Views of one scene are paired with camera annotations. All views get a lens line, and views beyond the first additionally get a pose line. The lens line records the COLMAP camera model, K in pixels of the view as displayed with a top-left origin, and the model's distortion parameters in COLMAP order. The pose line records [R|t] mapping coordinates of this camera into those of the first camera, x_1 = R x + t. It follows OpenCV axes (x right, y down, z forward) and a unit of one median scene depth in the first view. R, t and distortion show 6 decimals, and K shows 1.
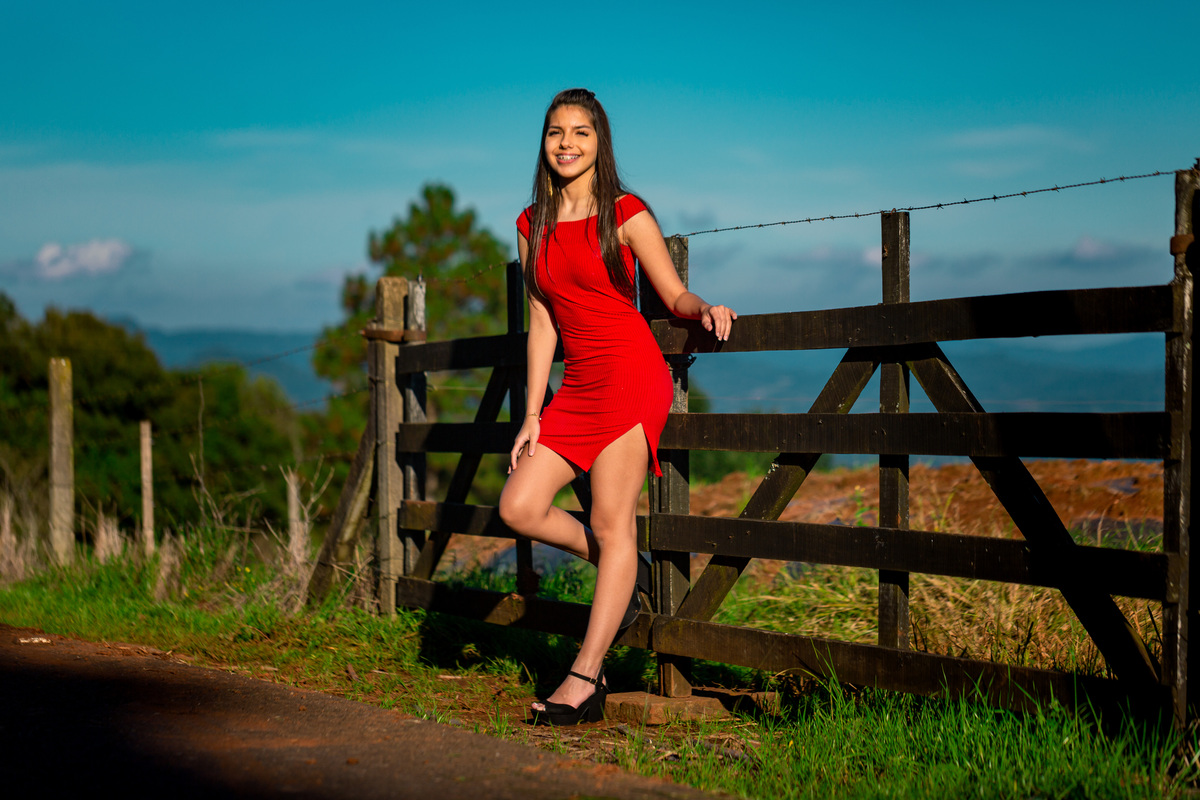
lens RADIAL K [[3430.3, 0, 601.7], [0, 3430.3, 402.6], [0, 0, 1]] dist [0.172296, 0.000000]
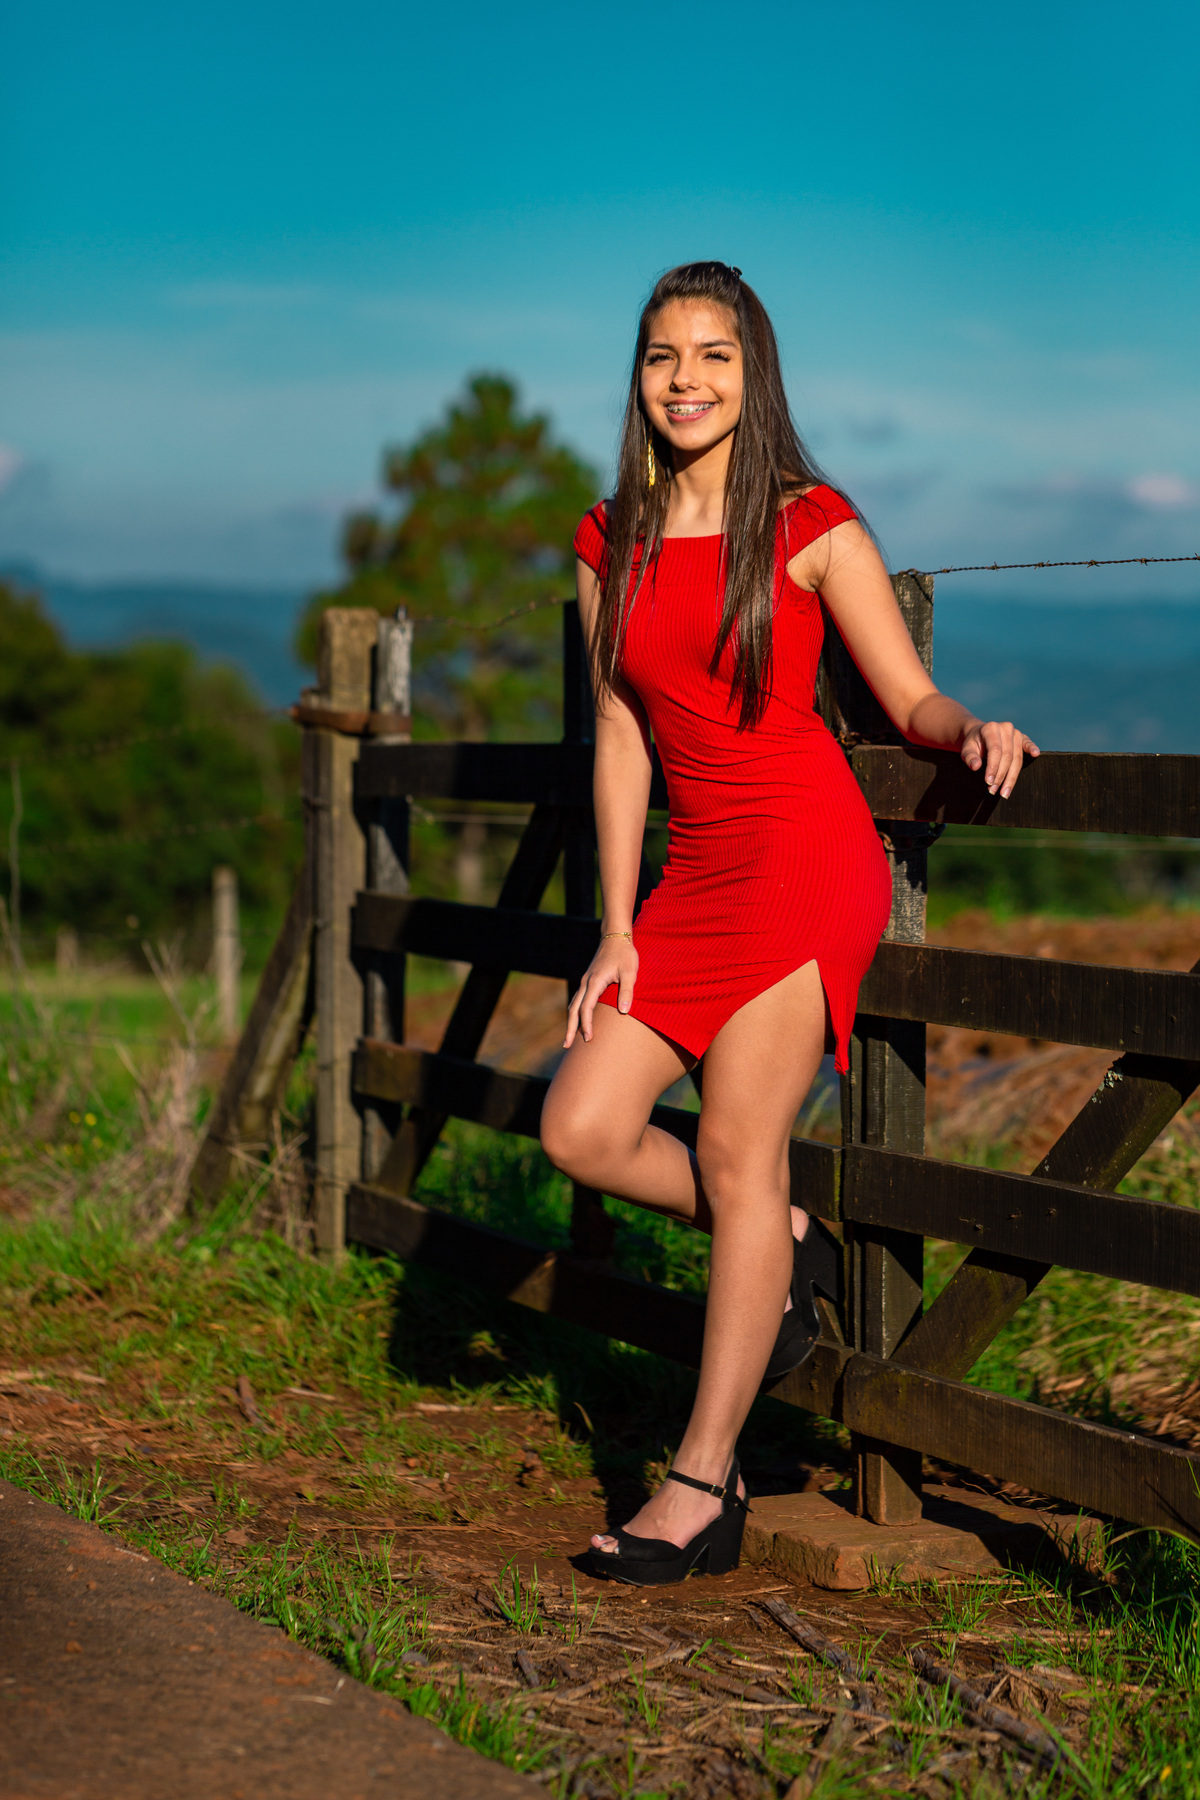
lens RADIAL K [[5145.5, 0, 595.3], [0, 5145.5, 897.2], [0, 0, 1]] dist [0.172296, 0.000000]
pose [[0.999434, 0.019638, -0.027298, -0.001513], [-0.018560, 0.999060, 0.039183, -0.027354], [0.028042, -0.038654, 0.998859, 0.246405]]
